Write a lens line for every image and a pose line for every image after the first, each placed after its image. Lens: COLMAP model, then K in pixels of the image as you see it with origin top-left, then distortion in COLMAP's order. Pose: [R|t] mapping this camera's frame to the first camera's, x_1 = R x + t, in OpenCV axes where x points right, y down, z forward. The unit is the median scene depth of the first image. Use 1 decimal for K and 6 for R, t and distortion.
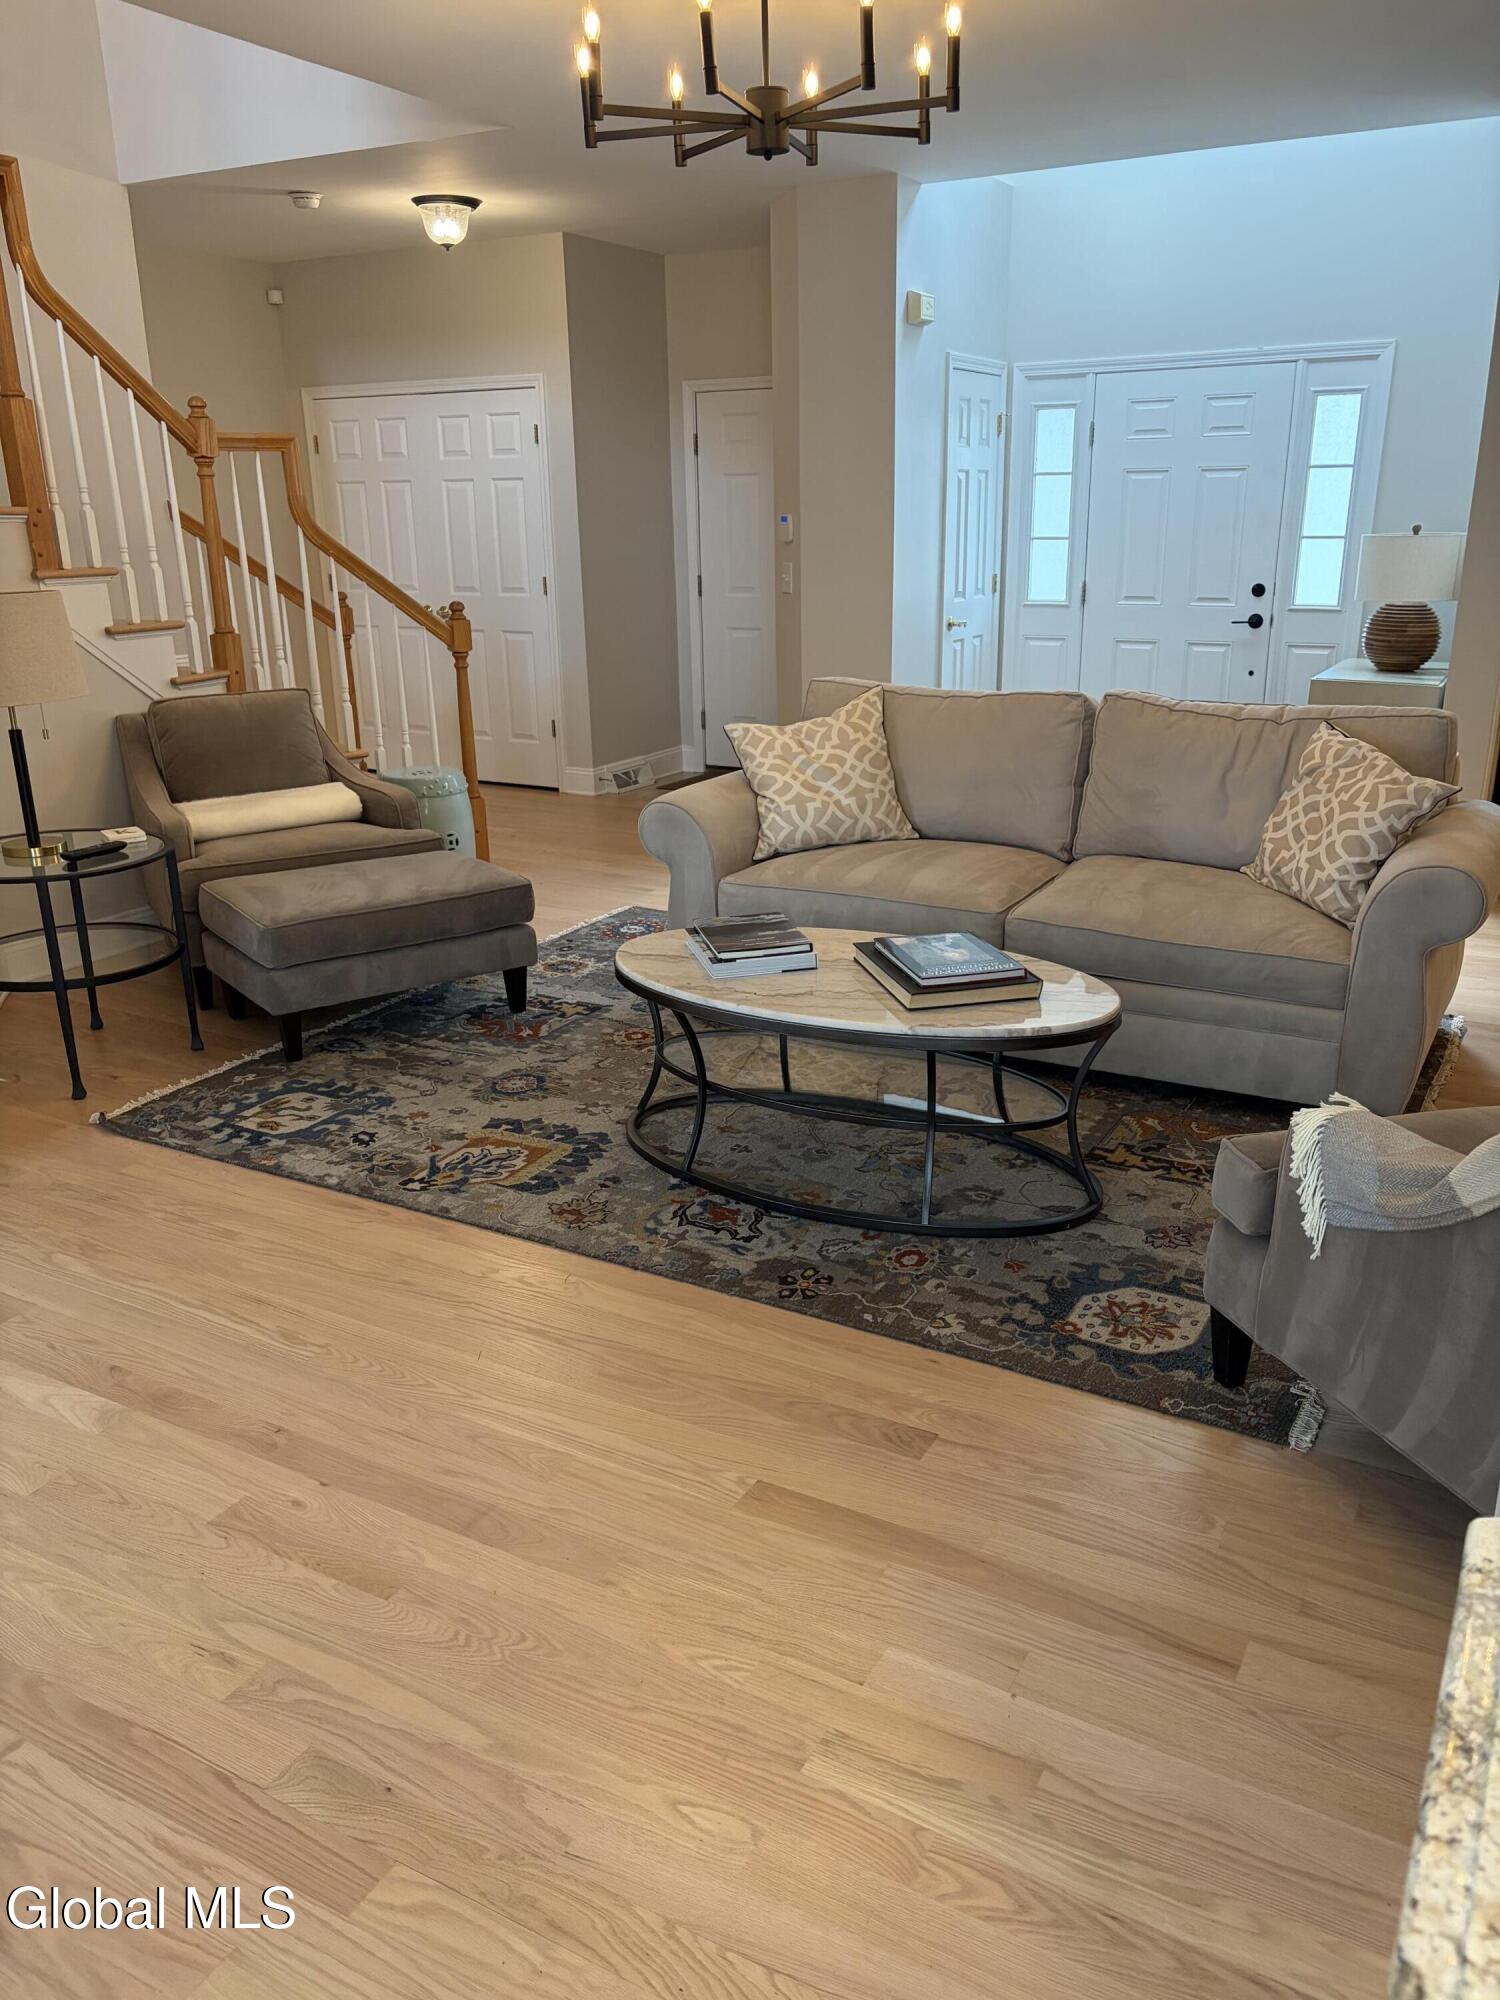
lens RADIAL K [[1514.9, 0, 762.6], [0, 1514.9, 1023.2], [0, 0, 1]] dist [0.058818, -0.067696]
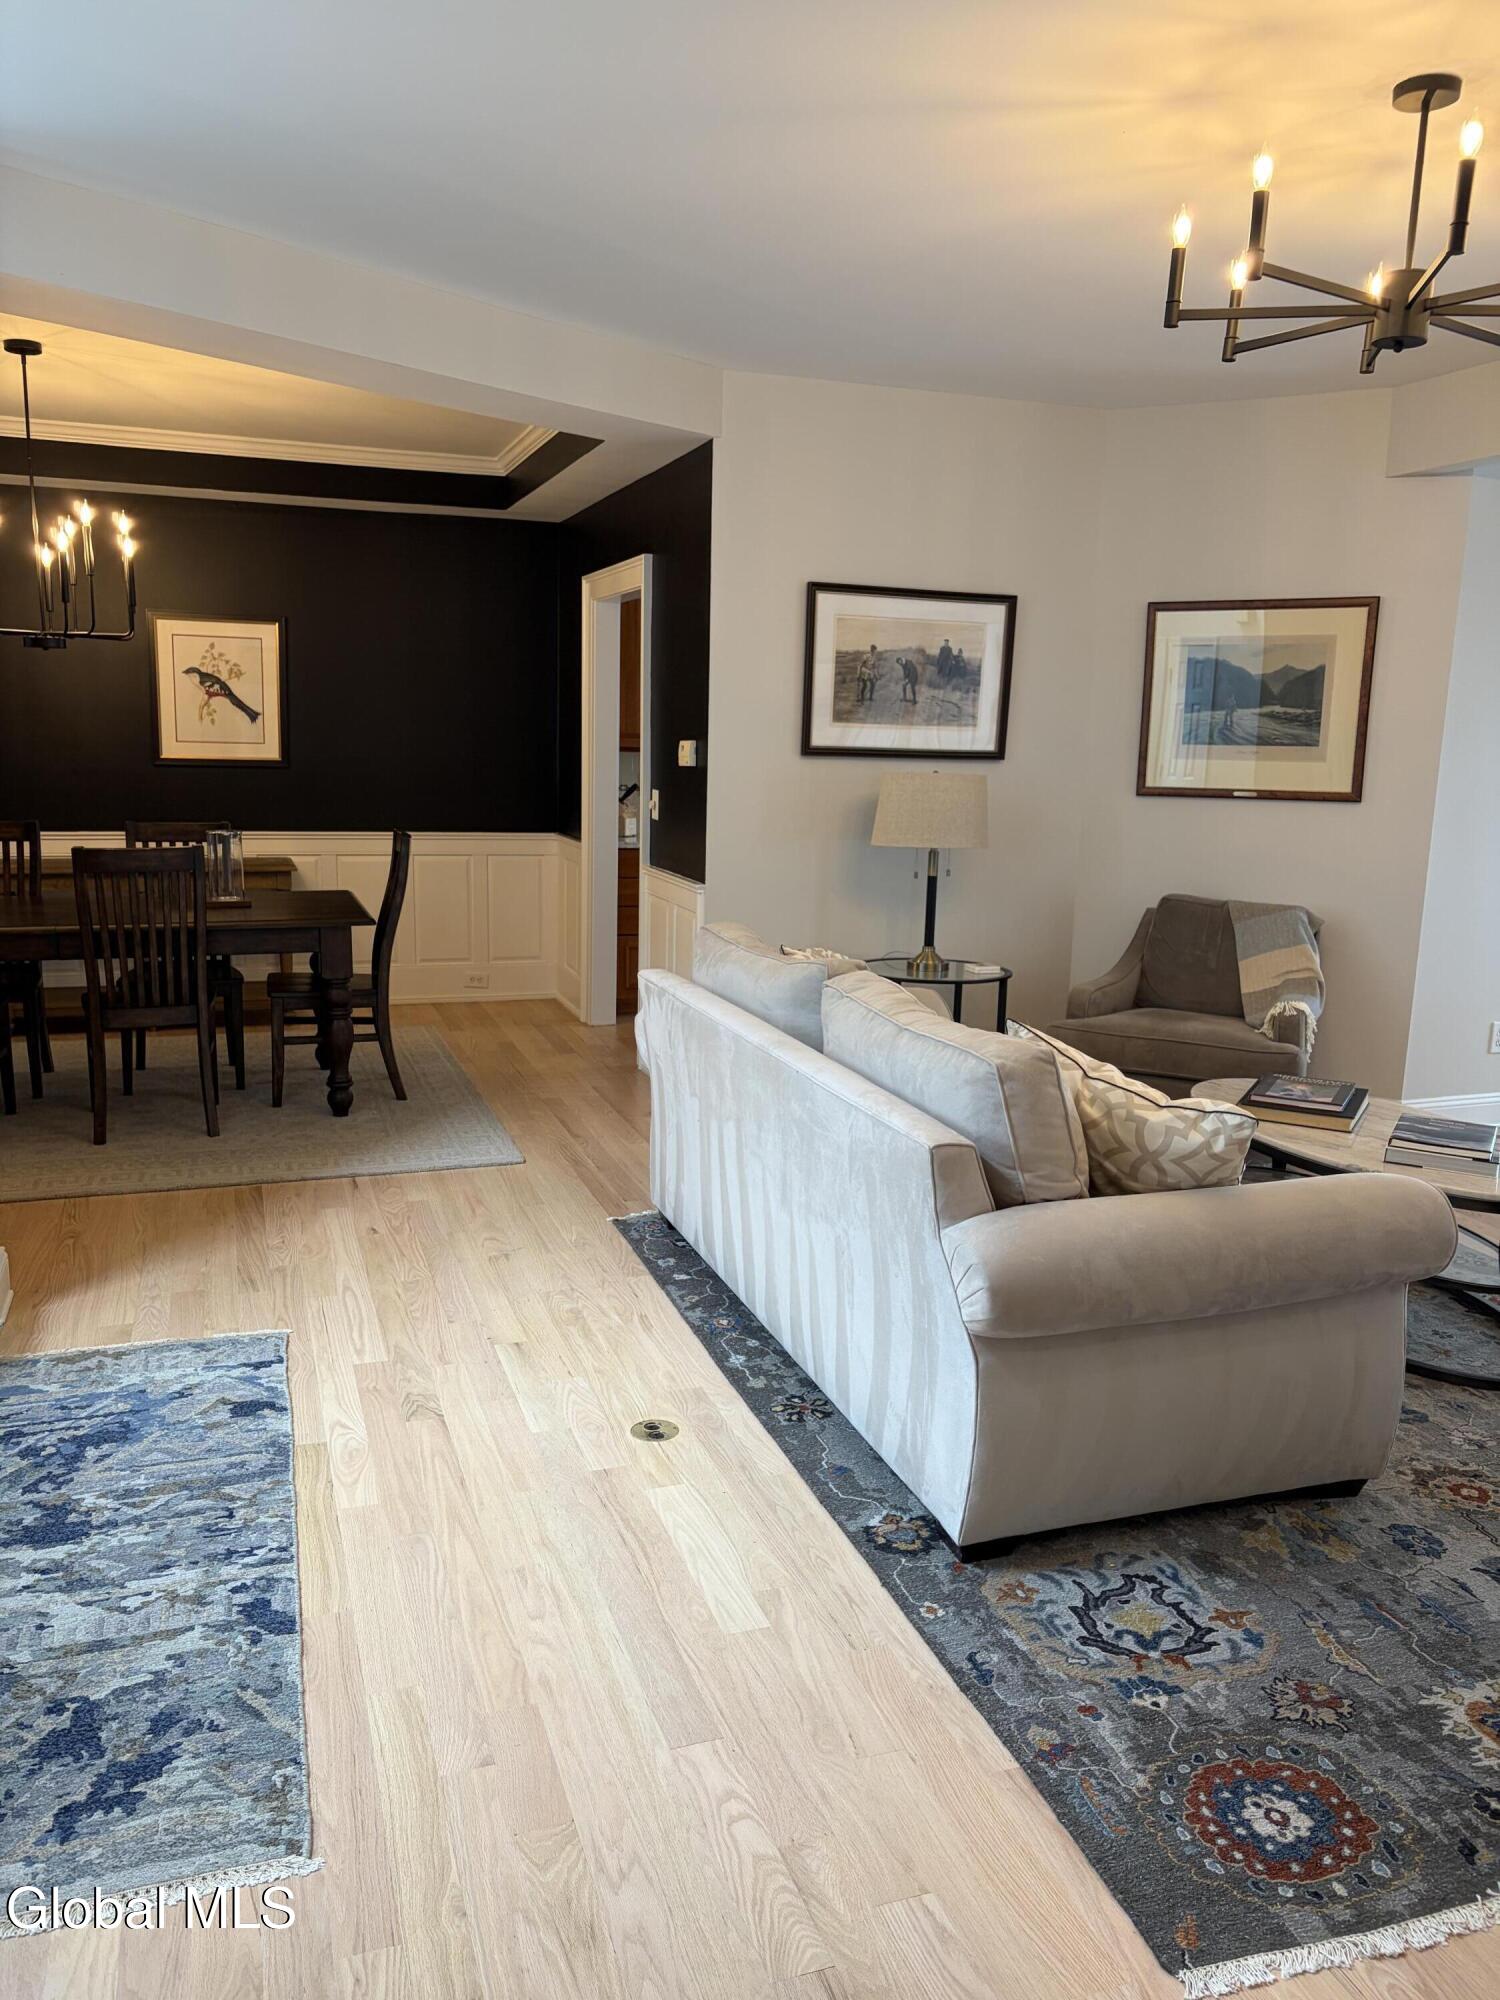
lens RADIAL K [[1514.9, 0, 739.6], [0, 1514.9, 1017.8], [0, 0, 1]] dist [0.058818, -0.067696]
pose [[-0.740971, -0.128720, 0.659085, -0.309619], [0.207051, 0.889852, 0.406564, -0.614653], [-0.638821, 0.437716, -0.632703, 1.800592]]
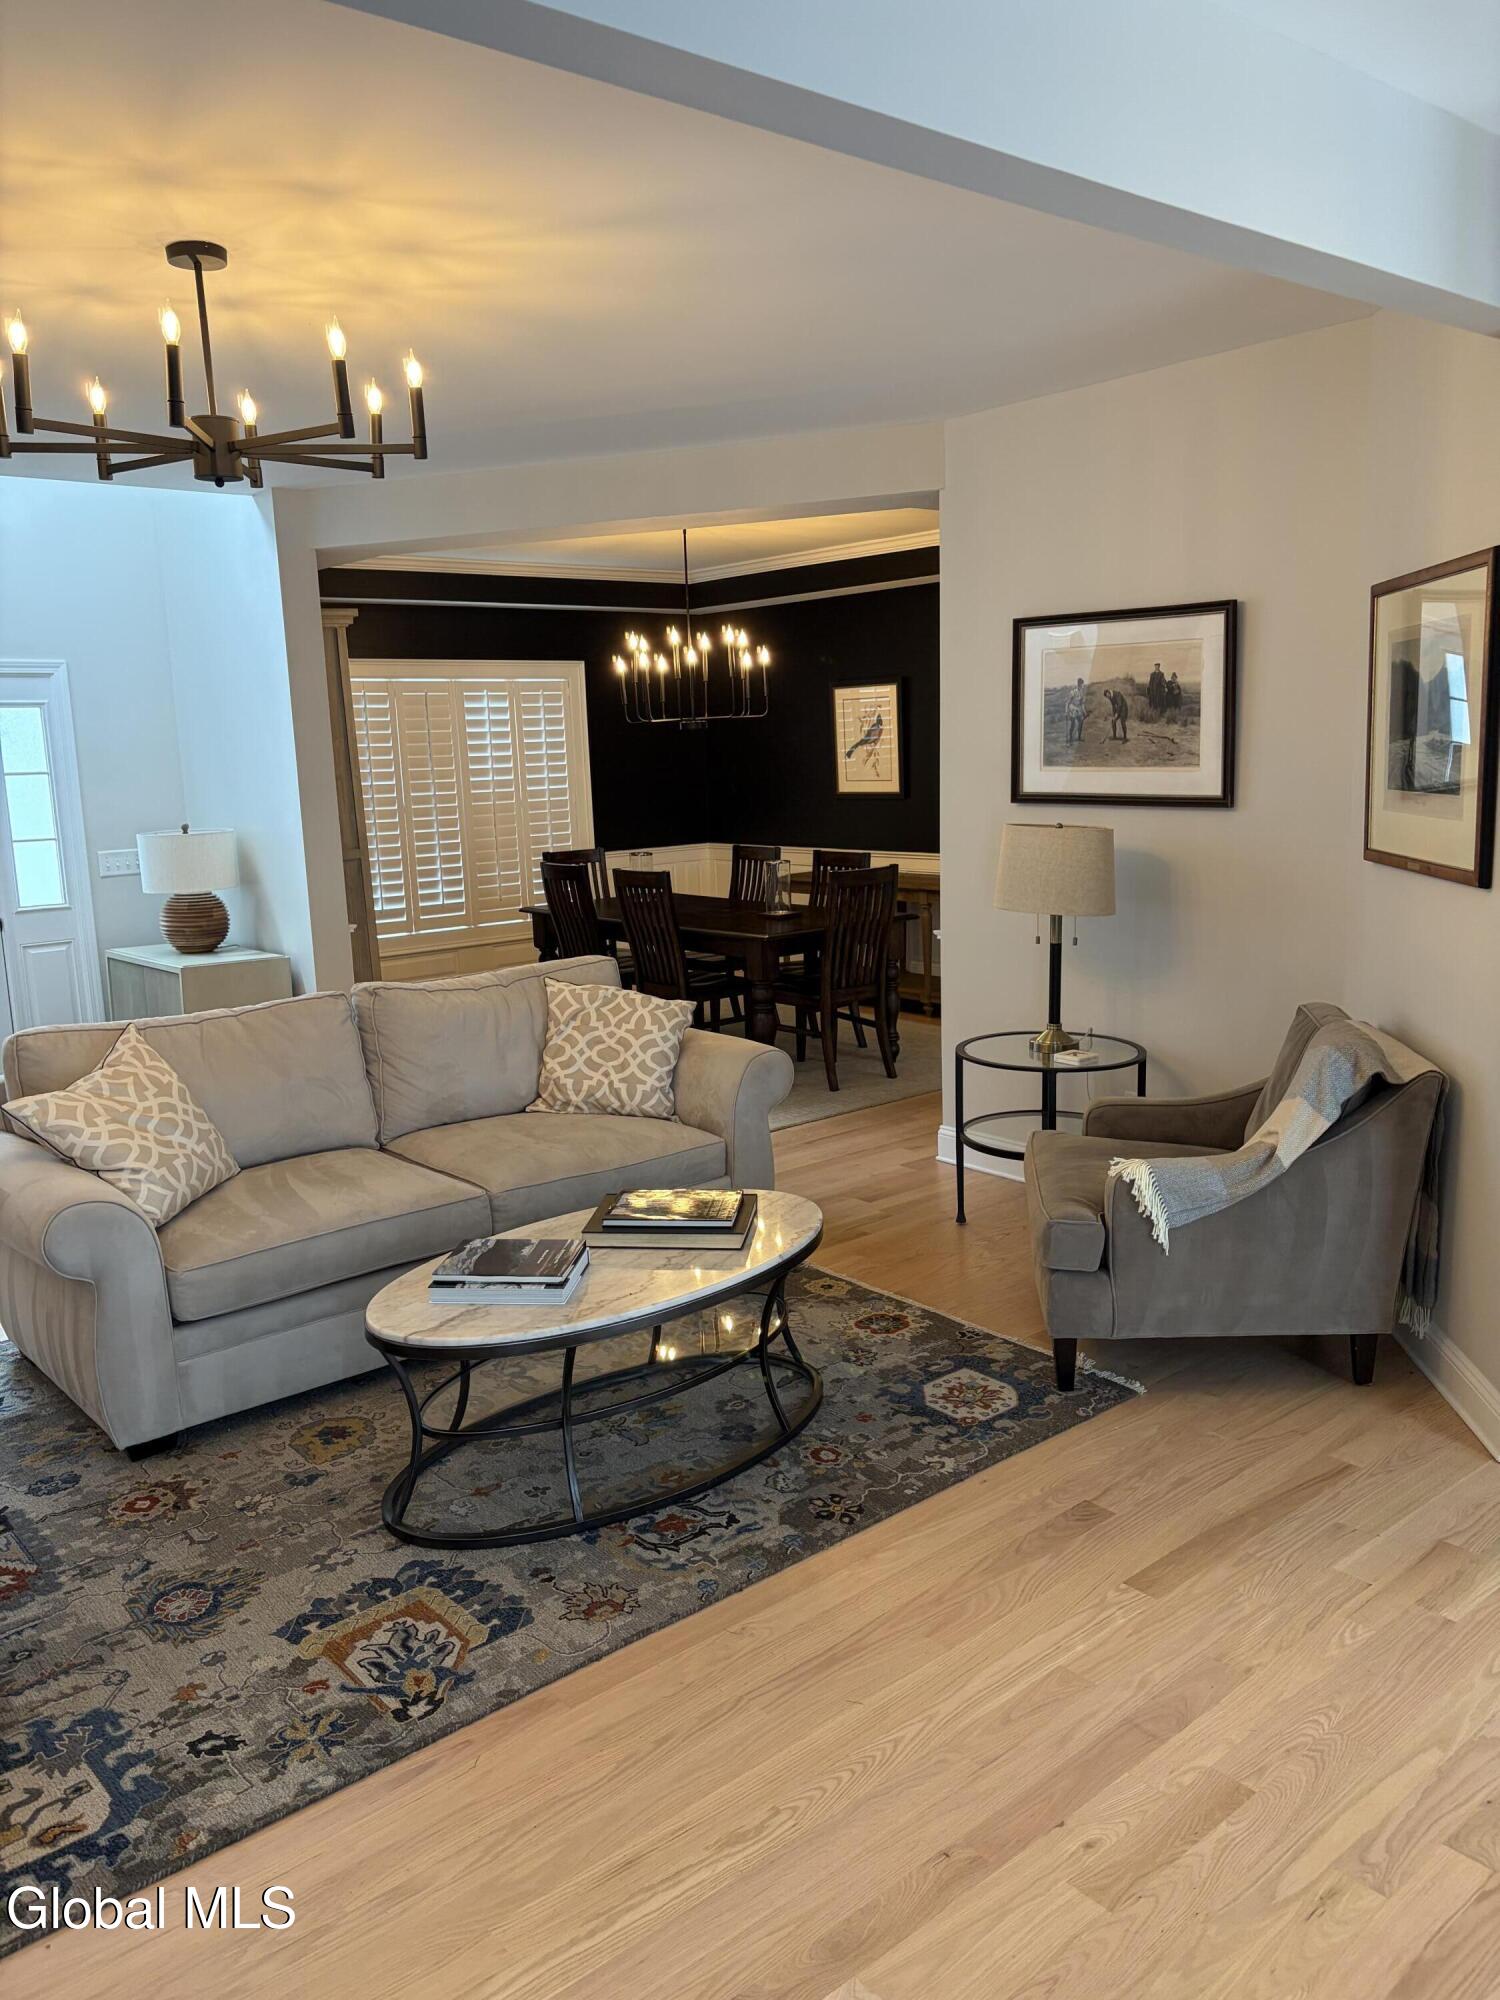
lens RADIAL K [[1514.9, 0, 754.6], [0, 1514.9, 1005.5], [0, 0, 1]] dist [0.058818, -0.067696]
pose [[0.357354, -0.164828, 0.919309, -0.742183], [0.331121, 0.942727, 0.040314, -0.182122], [-0.873302, 0.289996, 0.391465, 0.413387]]
